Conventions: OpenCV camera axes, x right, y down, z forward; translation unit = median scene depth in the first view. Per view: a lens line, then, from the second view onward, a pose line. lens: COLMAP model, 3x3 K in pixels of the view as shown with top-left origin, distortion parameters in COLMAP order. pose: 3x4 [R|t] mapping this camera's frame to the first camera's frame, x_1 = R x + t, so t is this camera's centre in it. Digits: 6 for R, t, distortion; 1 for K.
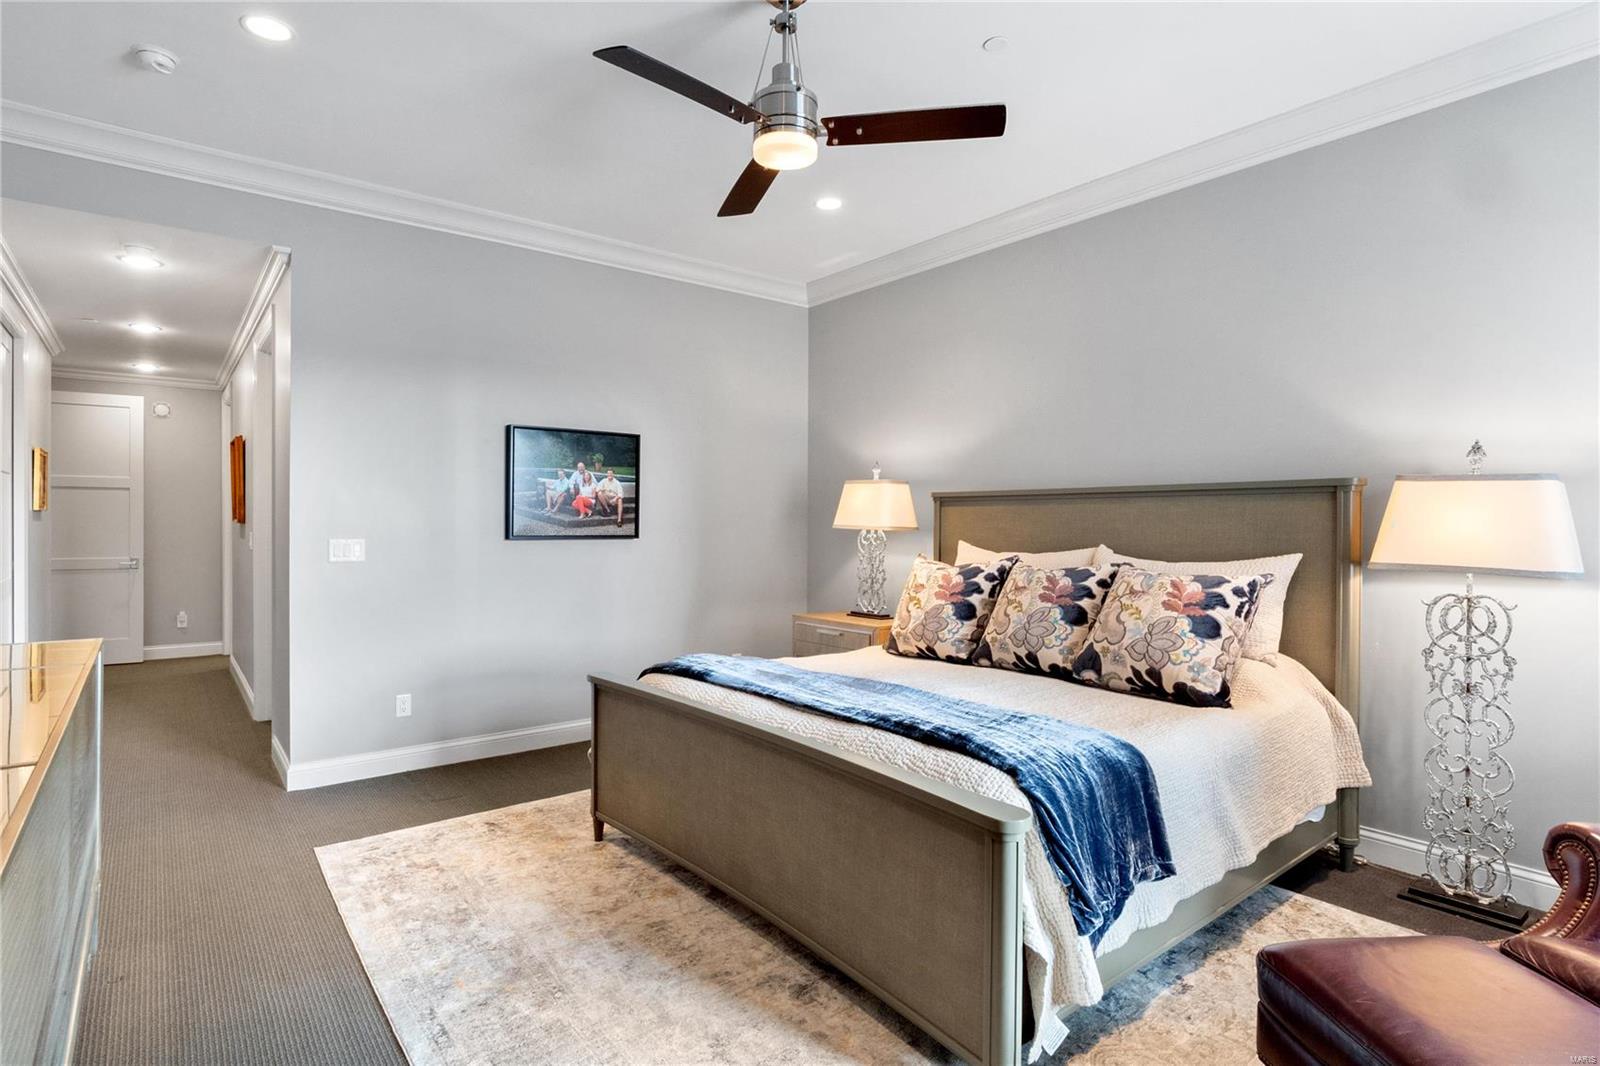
lens RADIAL K [[815.2, 0, 795.5], [0, 815.2, 536.5], [0, 0, 1]] dist [-0.008754, 0.004024]
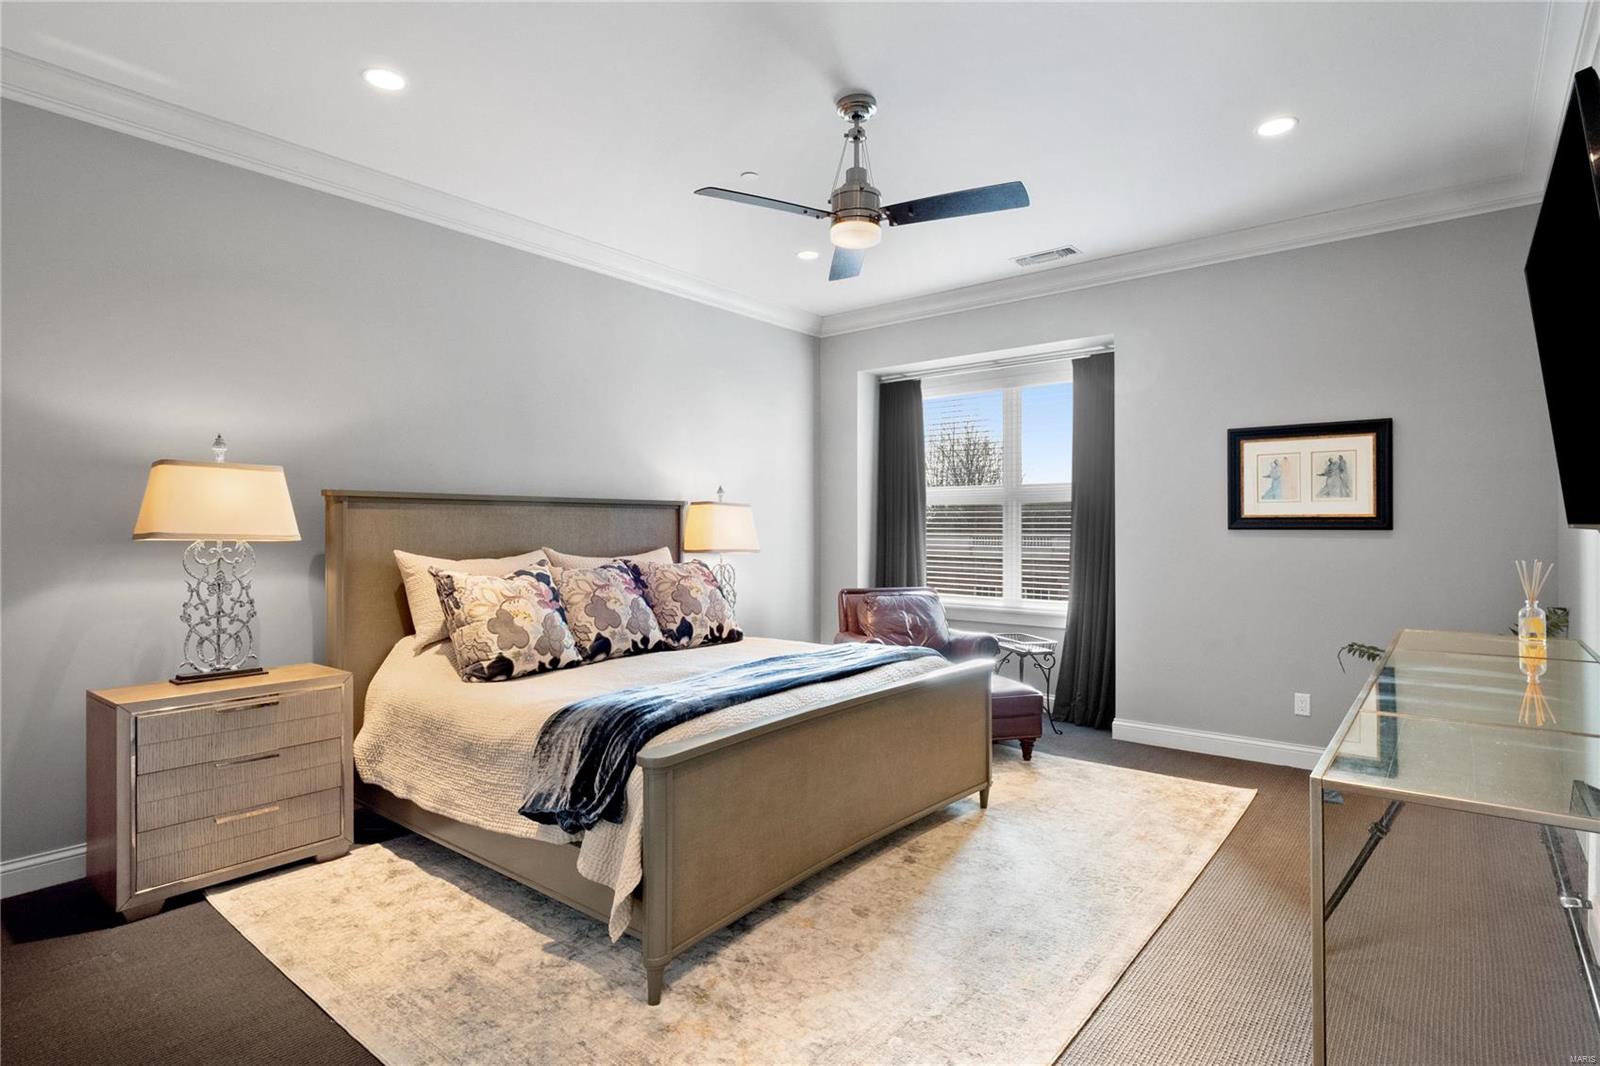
lens RADIAL K [[815.2, 0, 794.7], [0, 815.2, 523.4], [0, 0, 1]] dist [-0.008754, 0.004024]
pose [[-0.221271, -0.000546, 0.975212, -0.963740], [0.014269, 0.999891, 0.003797, -0.026895], [-0.975108, 0.014755, -0.221239, 1.074480]]
